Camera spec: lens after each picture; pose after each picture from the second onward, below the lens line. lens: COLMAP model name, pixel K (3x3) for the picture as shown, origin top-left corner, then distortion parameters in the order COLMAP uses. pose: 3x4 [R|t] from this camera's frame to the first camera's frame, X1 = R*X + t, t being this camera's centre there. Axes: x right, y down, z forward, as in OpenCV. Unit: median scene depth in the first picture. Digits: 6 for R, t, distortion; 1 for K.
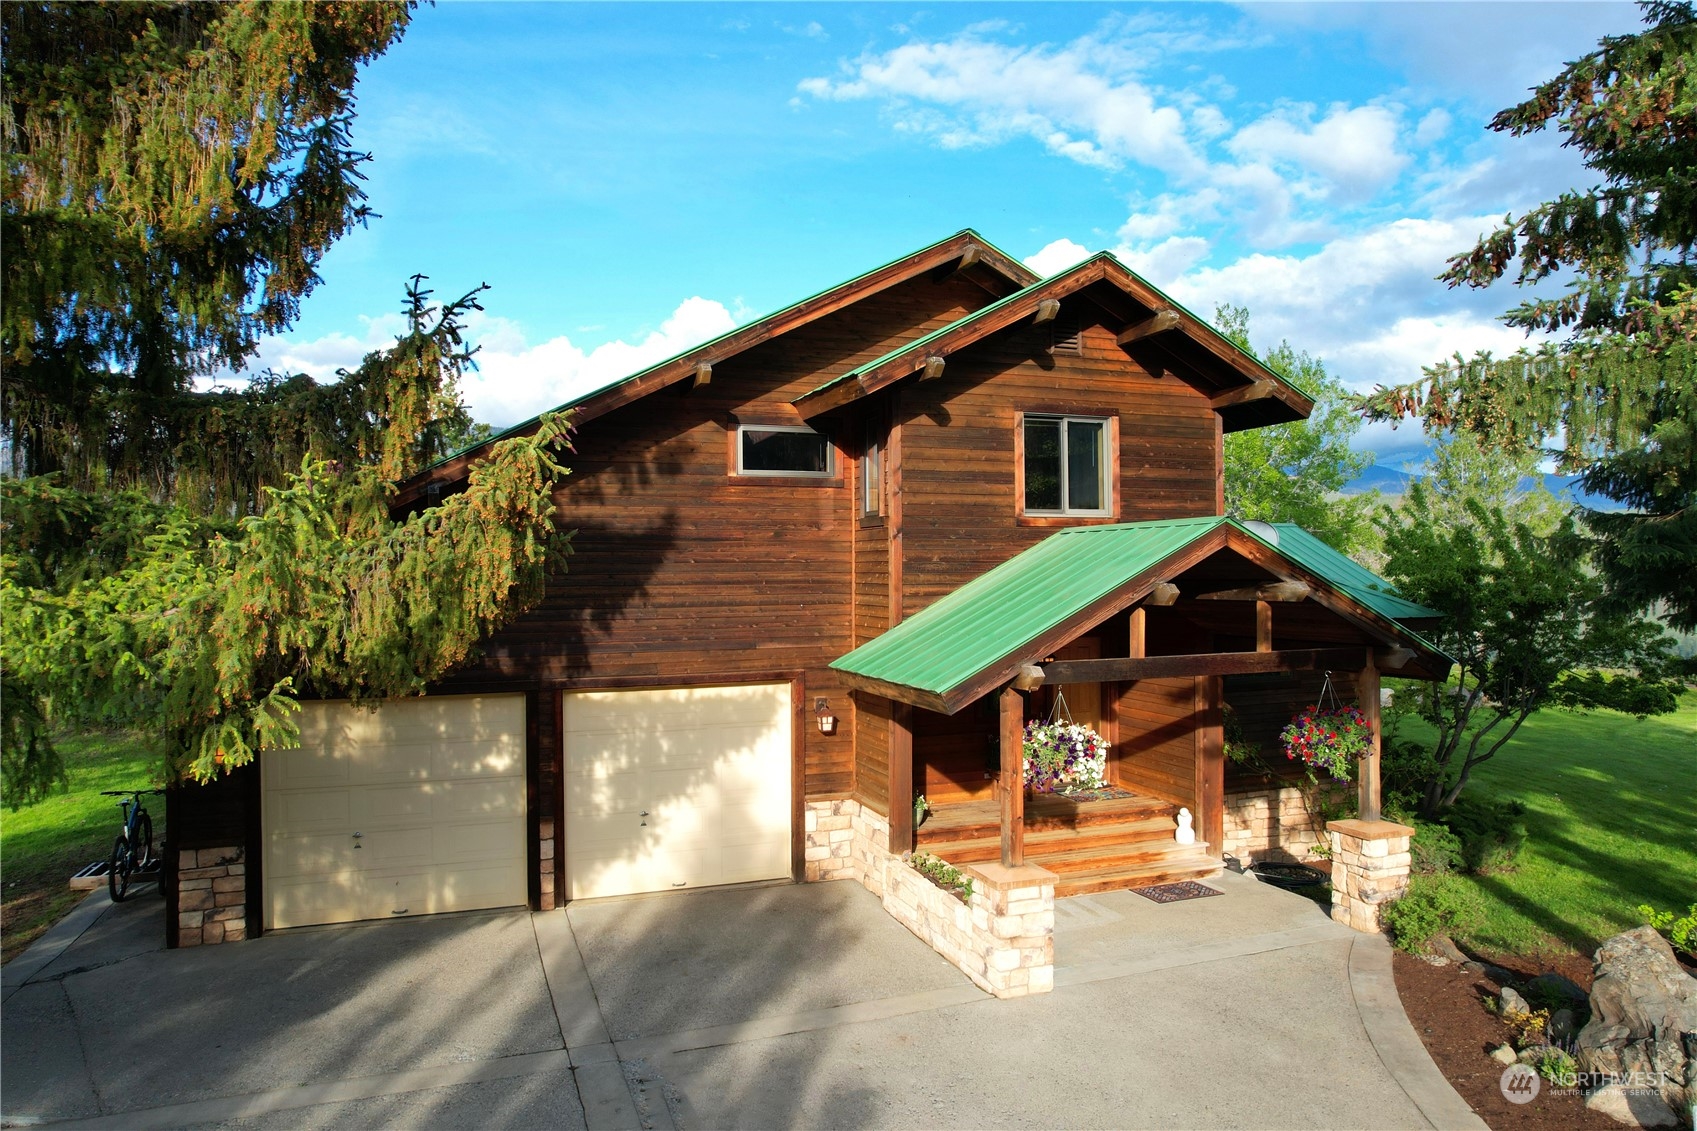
lens RADIAL K [[1058.8, 0, 848.5], [0, 1058.8, 565.5], [0, 0, 1]] dist [-0.077782, 0.072814]
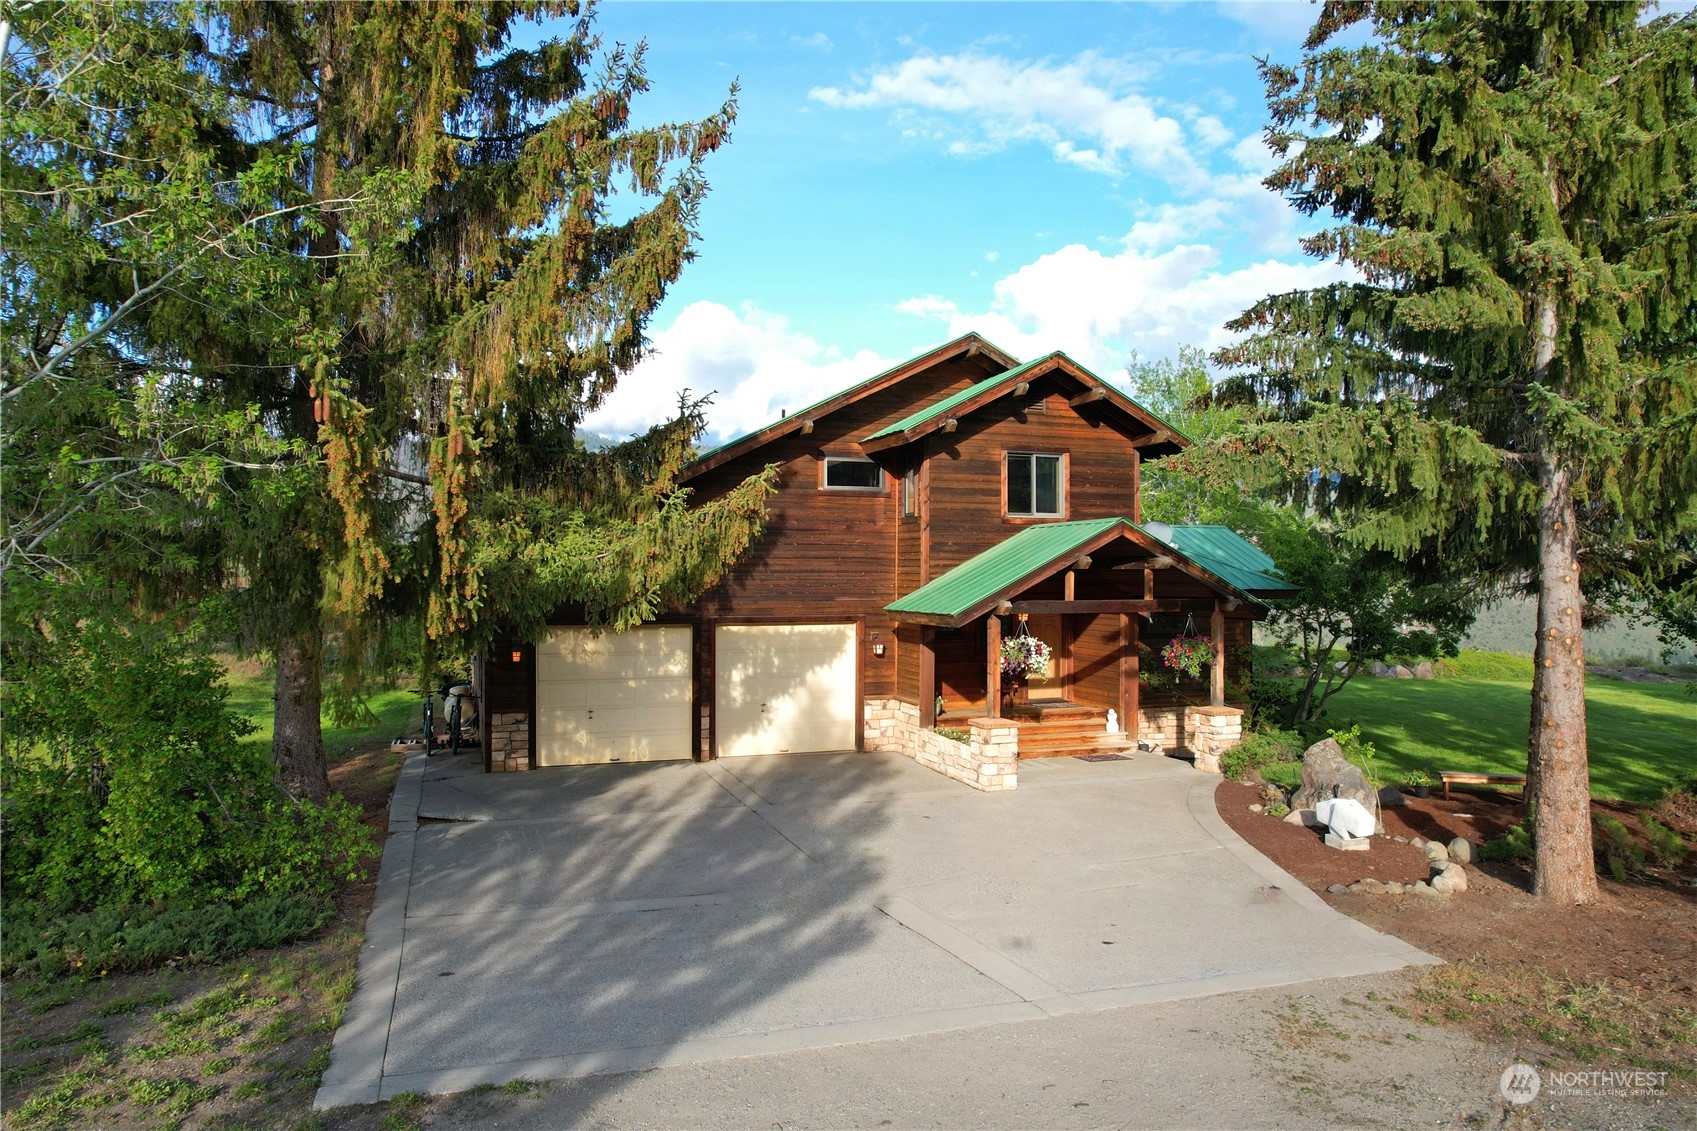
lens RADIAL K [[1047.6, 0, 842.8], [0, 1047.6, 558.4], [0, 0, 1]] dist [-0.071215, 0.000298]
pose [[0.999890, 0.009146, -0.011655, -0.059611], [-0.009250, 0.999918, -0.008899, 0.031333], [0.011573, 0.009006, 0.999892, -0.565067]]
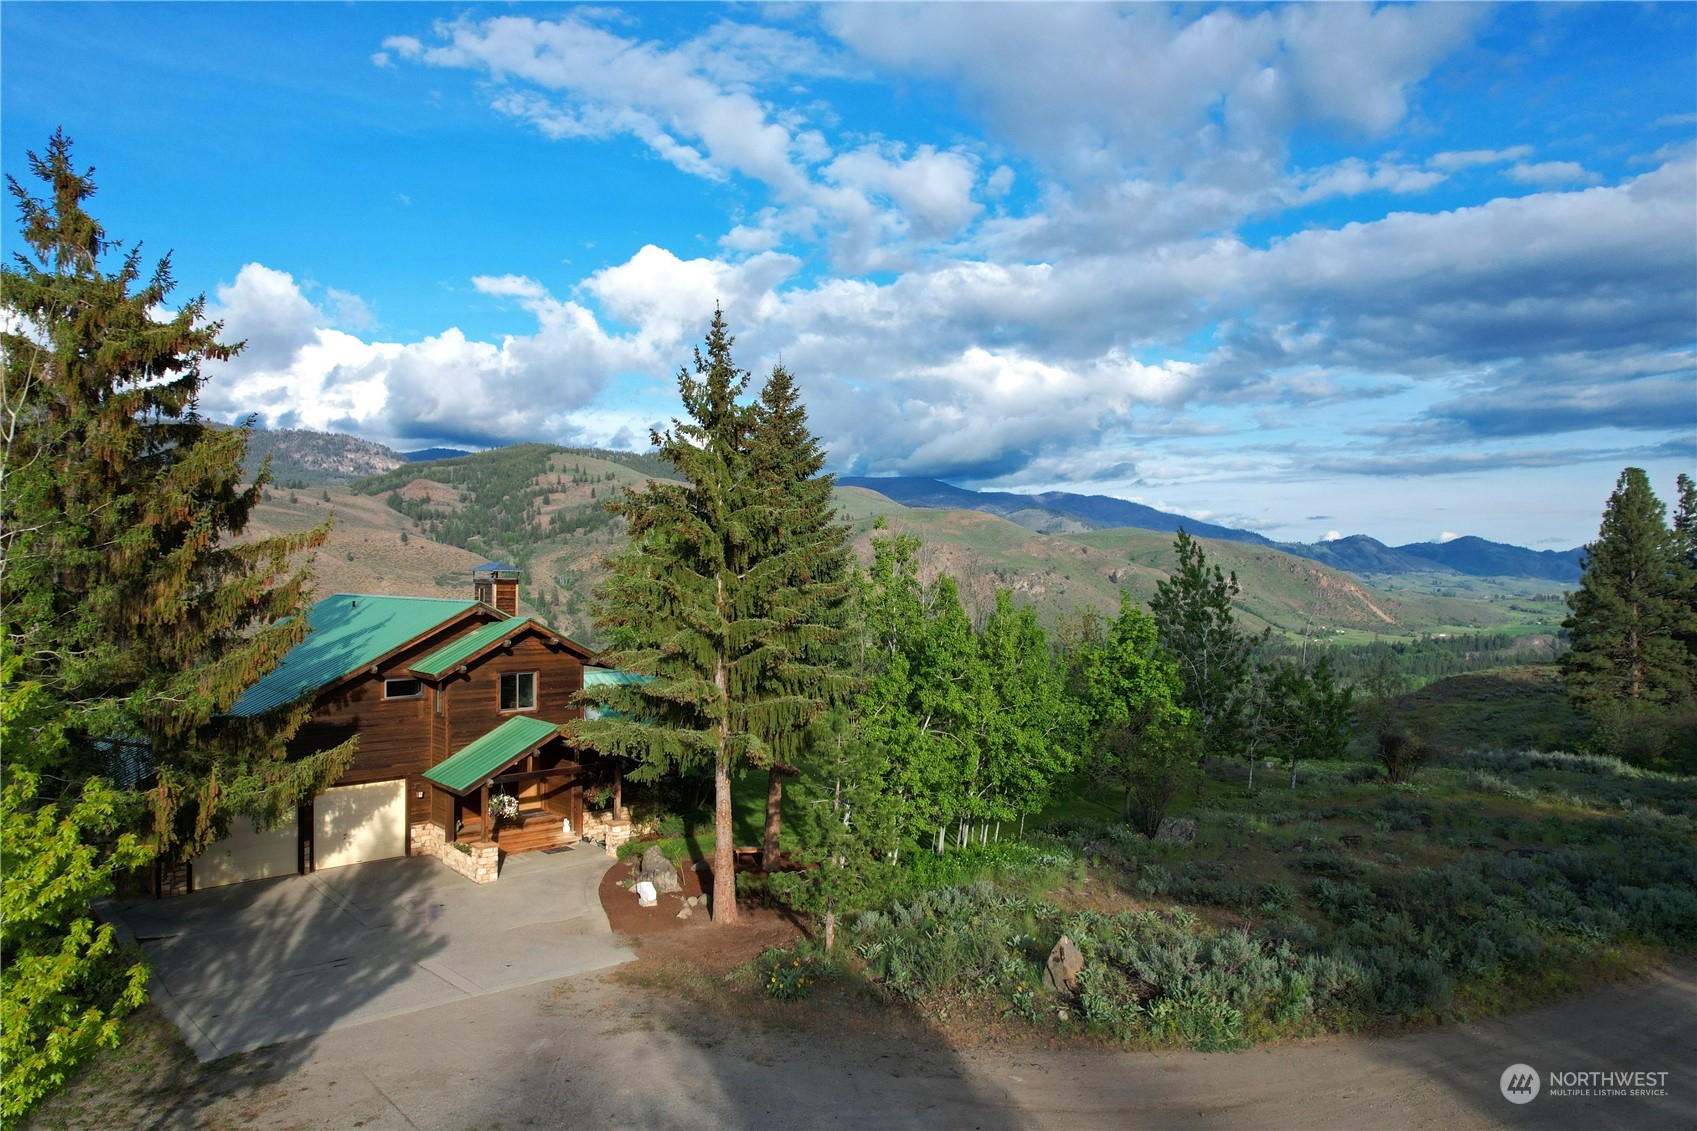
lens RADIAL K [[1047.6, 0, 842.8], [0, 1047.6, 558.4], [0, 0, 1]] dist [-0.071215, 0.000298]
pose [[0.926051, 0.016866, 0.377022, -0.025568], [-0.014363, 0.999852, -0.009449, -0.431087], [-0.377126, 0.003335, 0.926156, -1.777094]]
